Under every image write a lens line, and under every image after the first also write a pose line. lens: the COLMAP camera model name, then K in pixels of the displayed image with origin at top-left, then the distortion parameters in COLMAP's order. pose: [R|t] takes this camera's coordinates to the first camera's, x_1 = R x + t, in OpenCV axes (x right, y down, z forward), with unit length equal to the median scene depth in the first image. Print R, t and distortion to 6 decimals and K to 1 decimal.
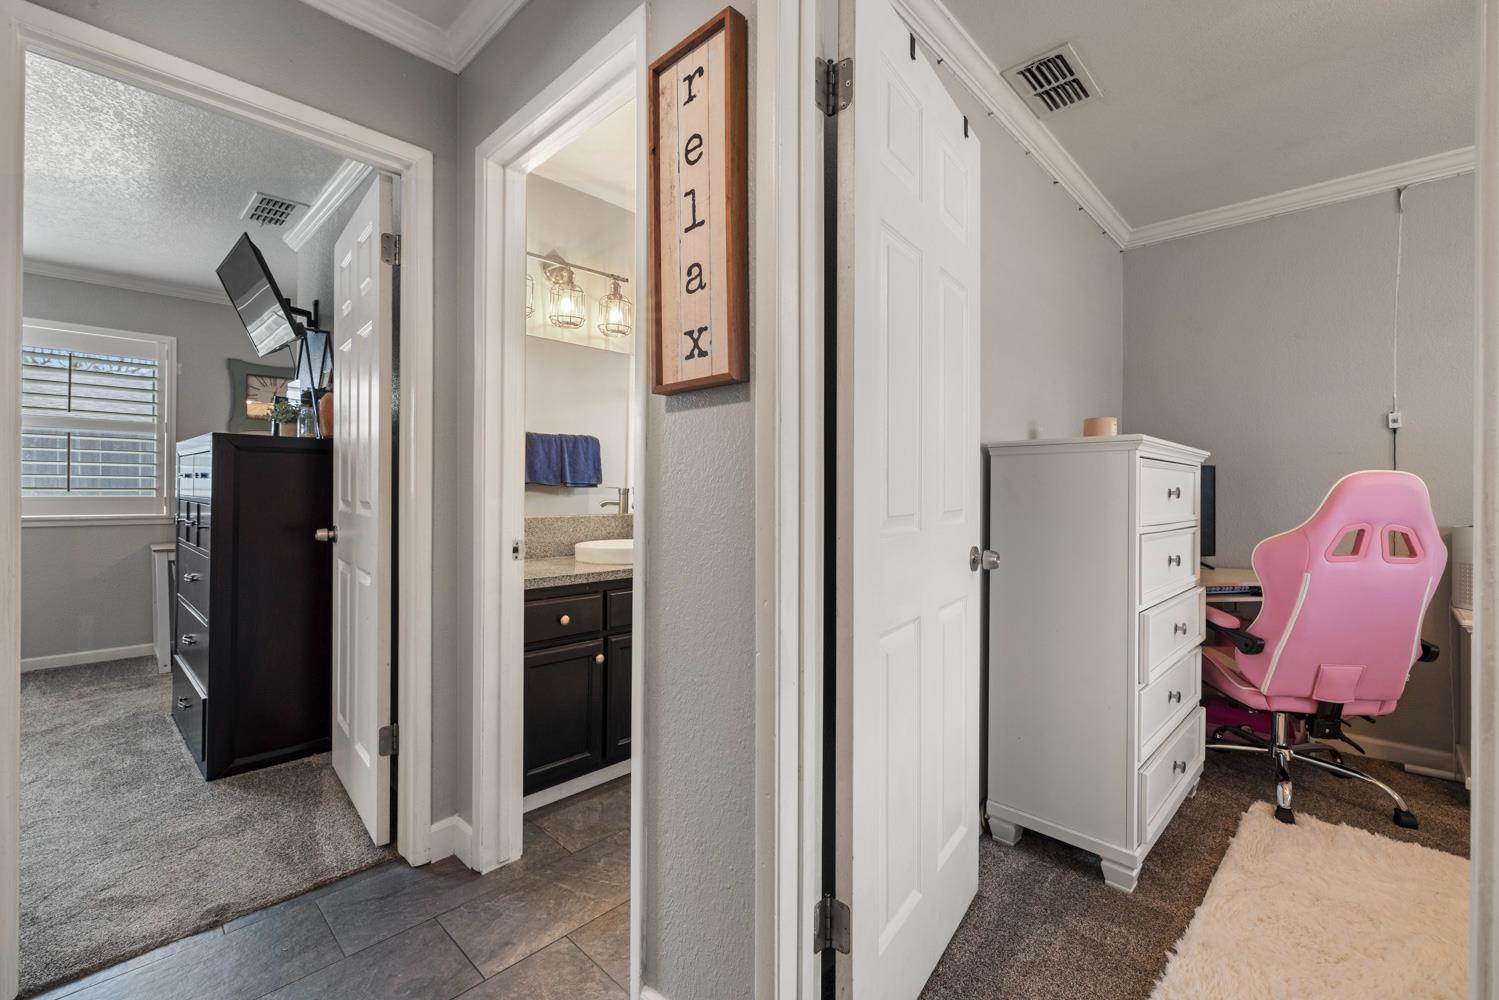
lens RADIAL K [[628.1, 0, 743.1], [0, 628.1, 485.9], [0, 0, 1]] dist [0.003262, -0.001594]
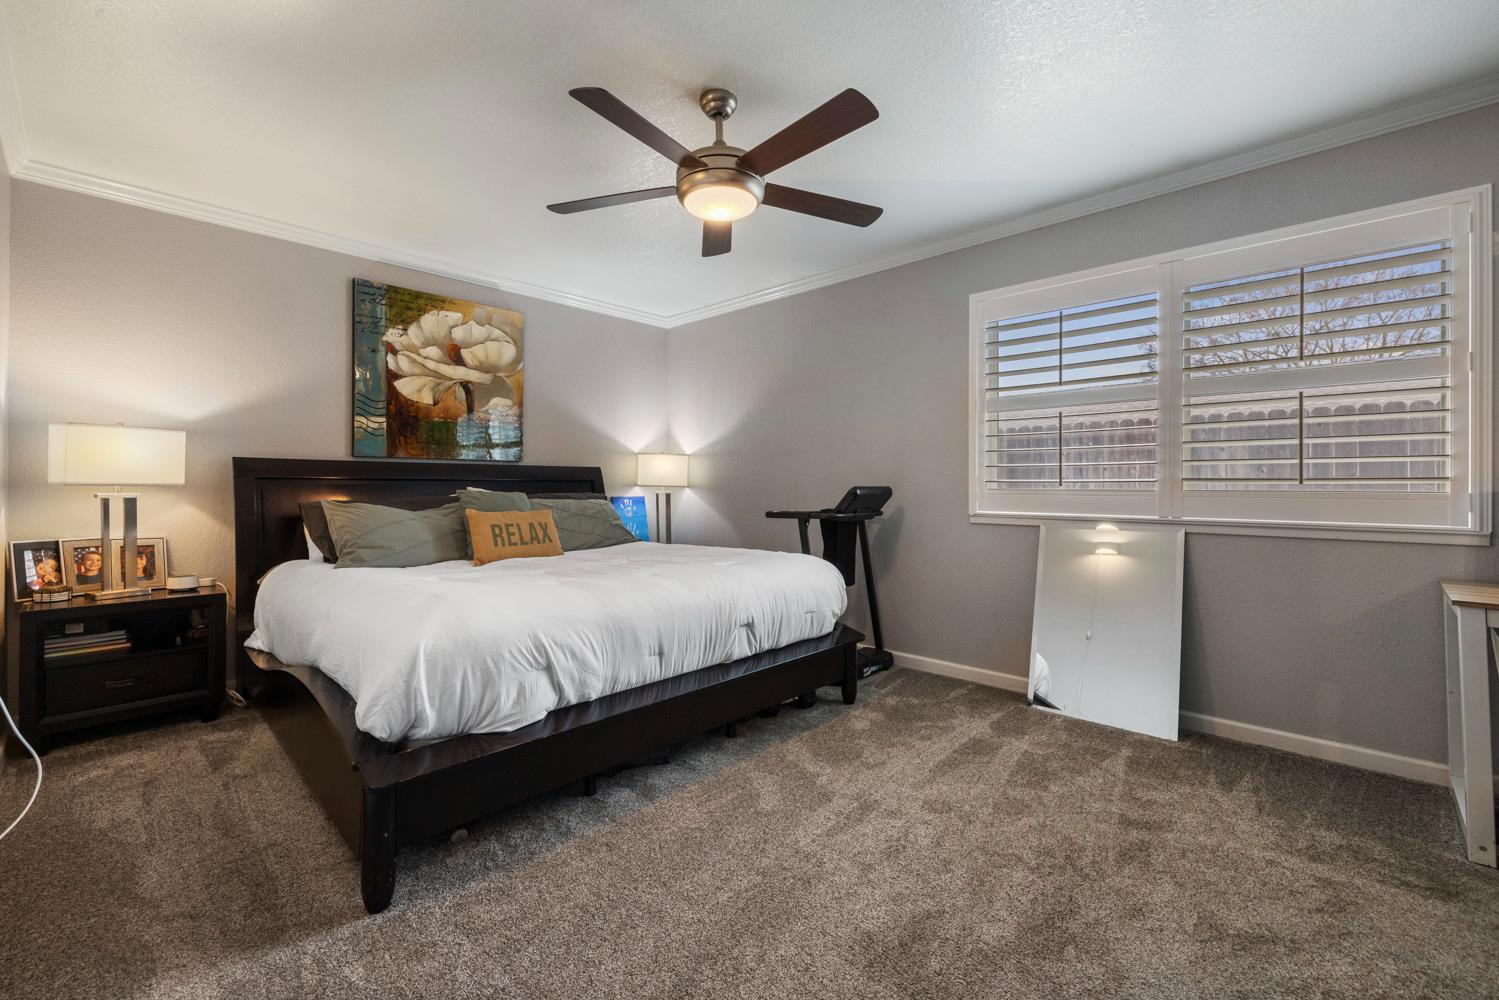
lens RADIAL K [[628.1, 0, 754.9], [0, 628.1, 485.1], [0, 0, 1]] dist [0.003262, -0.001594]
pose [[0.010760, -0.009503, -0.999897, -0.627125], [0.004469, 0.999945, -0.009455, 0.020117], [0.999932, -0.004367, 0.010802, 0.626977]]
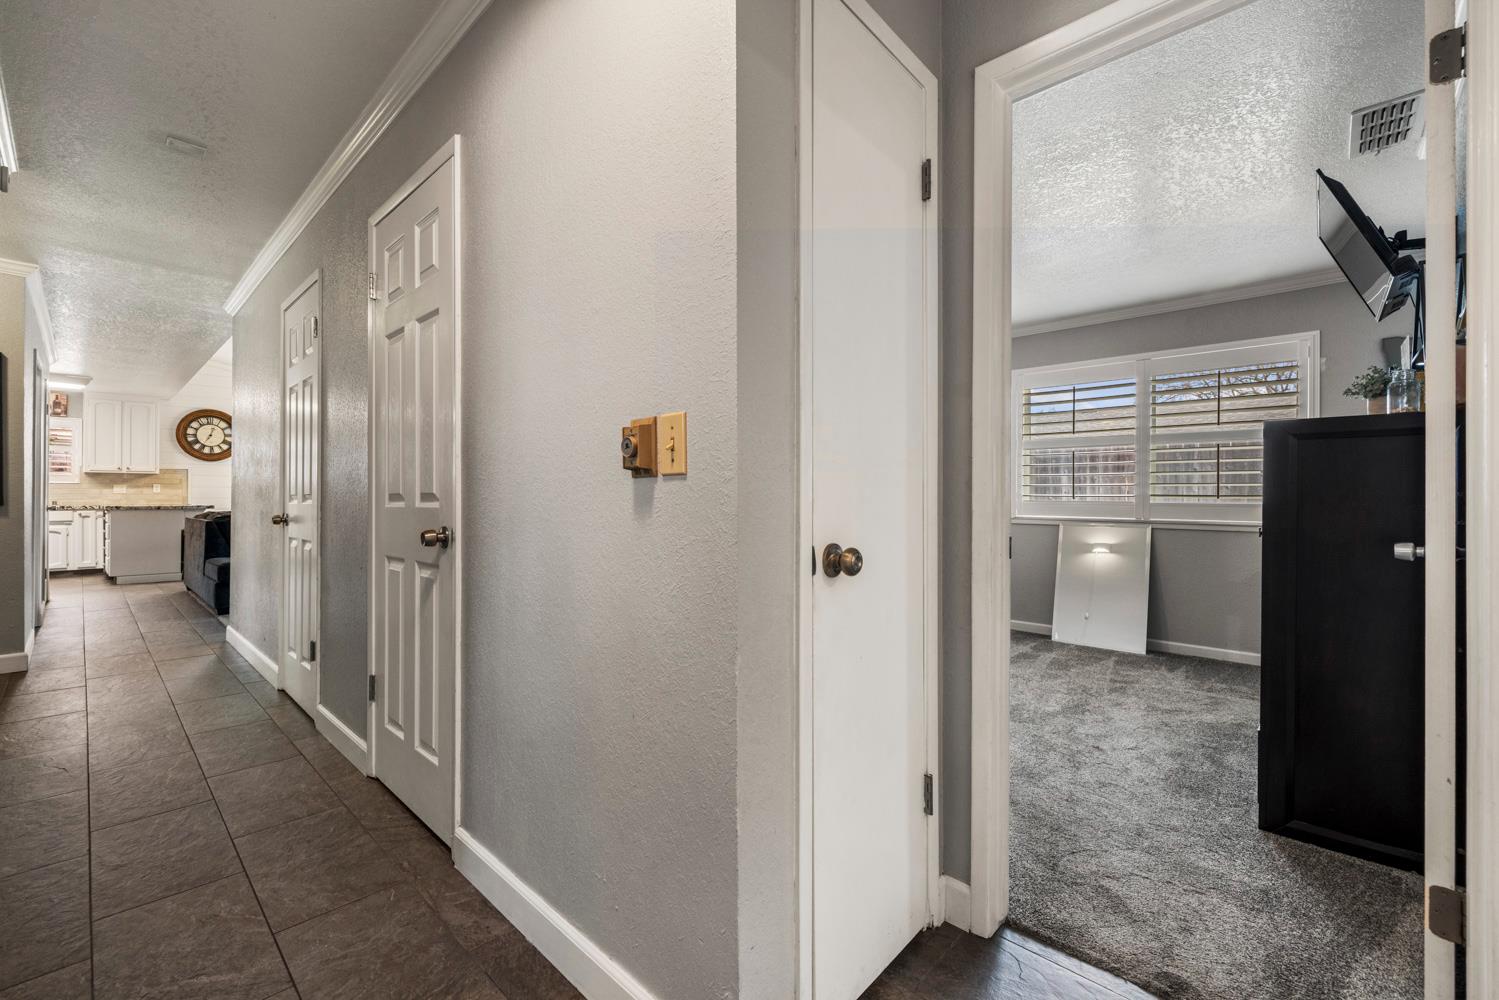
lens RADIAL K [[628.1, 0, 749.6], [0, 628.1, 497.1], [0, 0, 1]] dist [0.003262, -0.001594]
pose [[0.013386, -0.008845, -0.999871, 0.000033], [0.000657, 0.999961, -0.008837, 0.022103], [0.999910, -0.000538, 0.013391, 0.256643]]
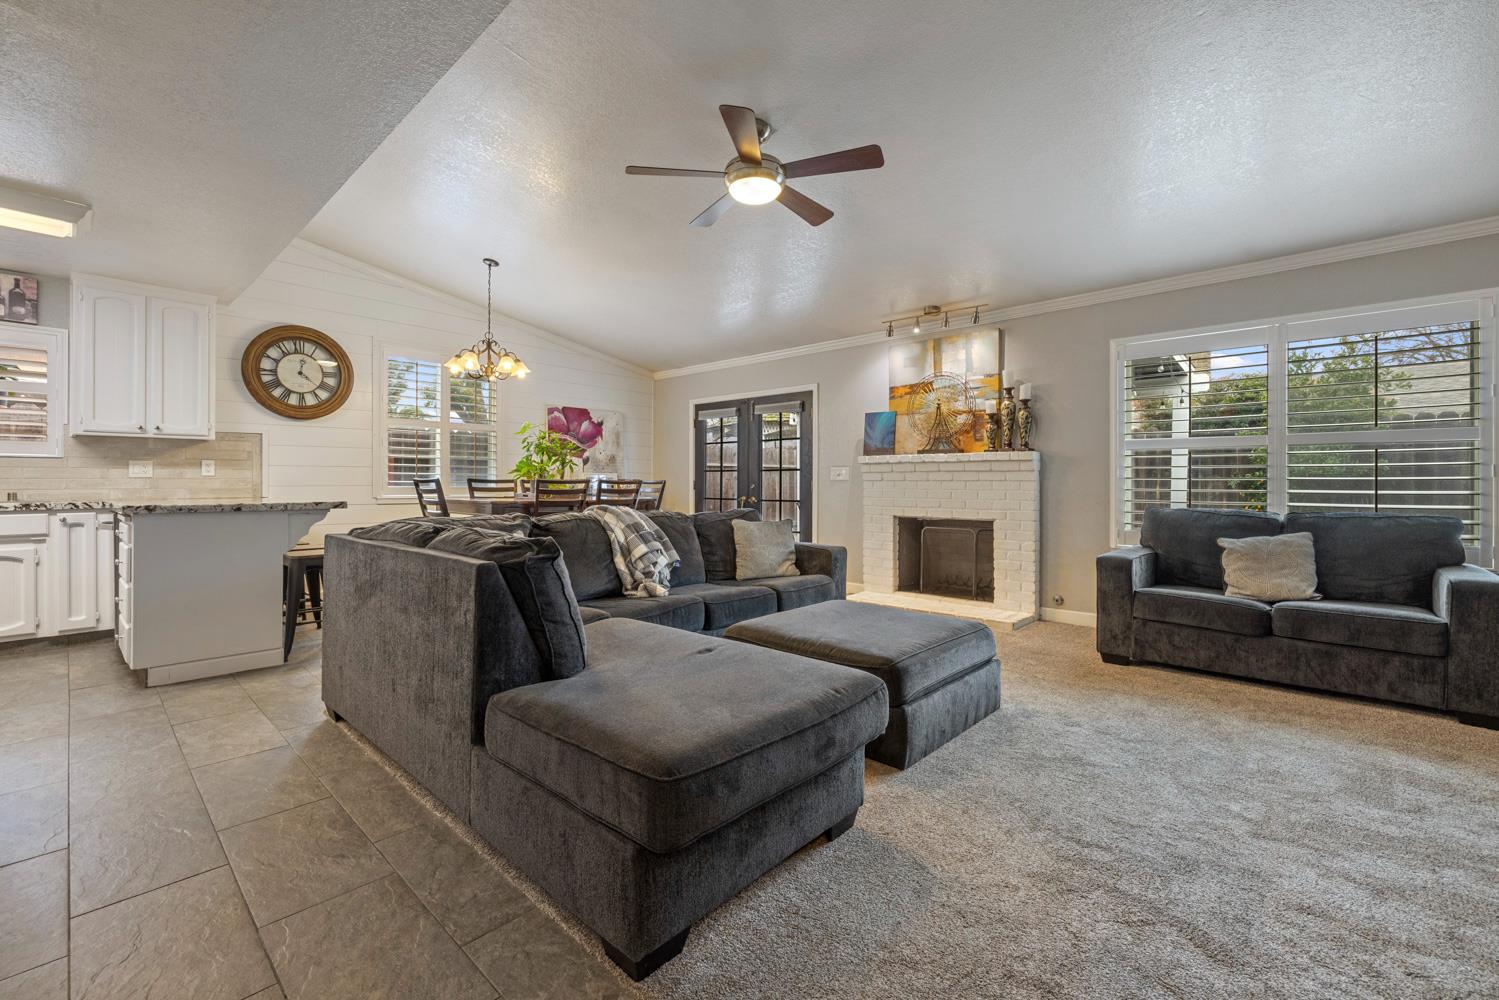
lens RADIAL K [[628.1, 0, 737.8], [0, 628.1, 482.5], [0, 0, 1]] dist [0.003262, -0.001594]
pose [[0.015705, -0.011721, -0.999808, -1.550339], [0.001927, 0.999930, -0.011692, 0.009048], [0.999875, -0.001743, 0.015726, -1.346235]]
